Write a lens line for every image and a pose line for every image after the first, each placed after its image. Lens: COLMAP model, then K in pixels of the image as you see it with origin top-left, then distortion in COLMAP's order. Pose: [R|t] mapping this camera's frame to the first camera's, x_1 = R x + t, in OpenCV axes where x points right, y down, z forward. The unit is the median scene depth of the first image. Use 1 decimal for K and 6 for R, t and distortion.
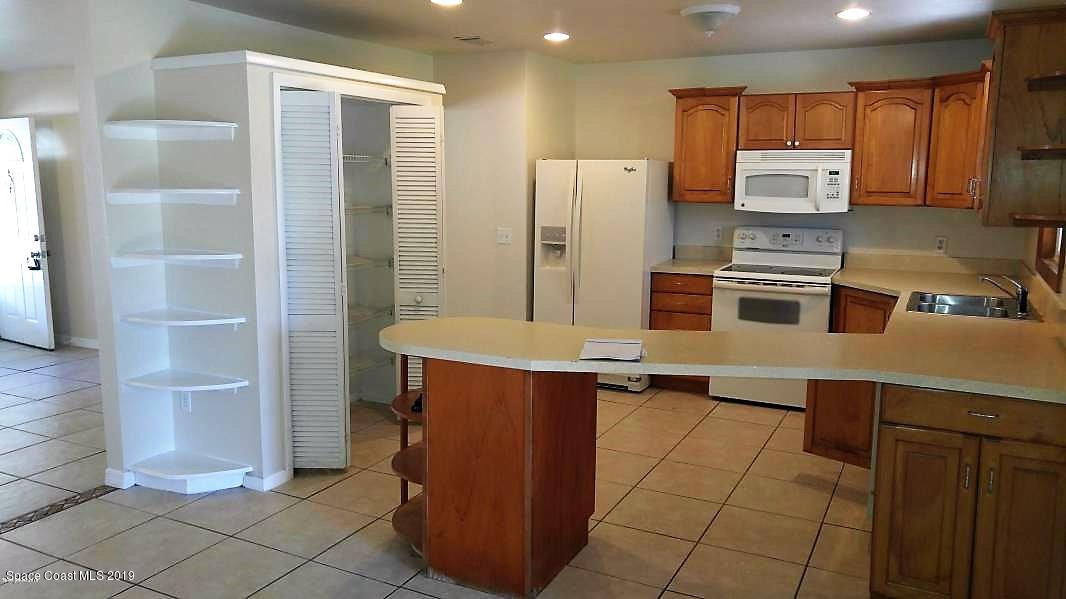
lens RADIAL K [[804.1, 0, 537.3], [0, 804.1, 296.8], [0, 0, 1]] dist [0.014238, 0.015206]
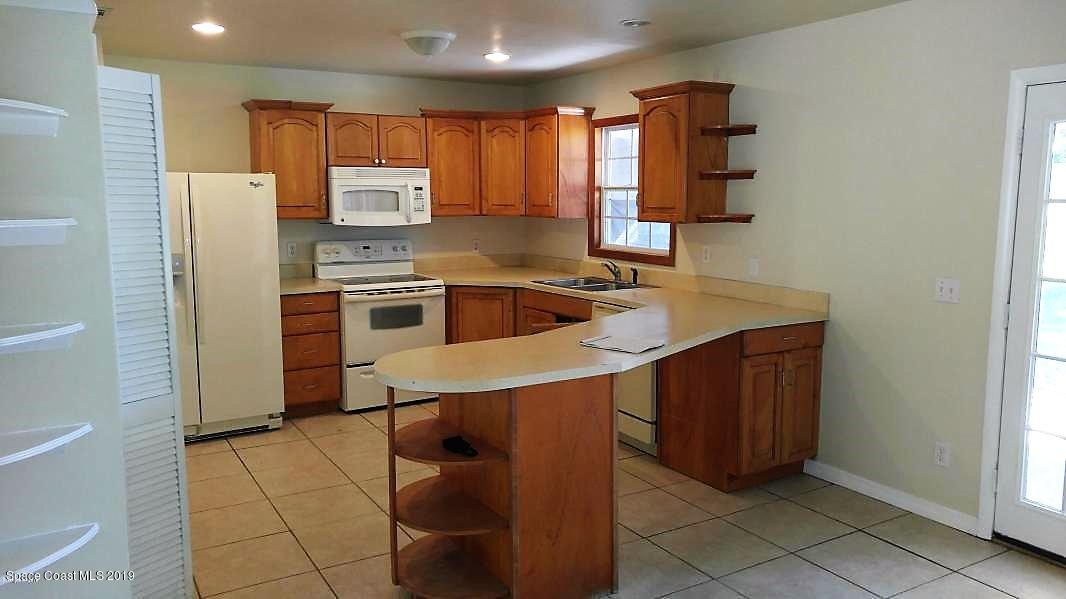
lens RADIAL K [[804.1, 0, 537.3], [0, 804.1, 293.5], [0, 0, 1]] dist [0.014238, 0.015206]
pose [[0.523947, -0.113132, 0.844204, -0.500276], [0.132418, 0.989908, 0.050474, -0.041887], [-0.841394, 0.085342, 0.533641, 0.264477]]
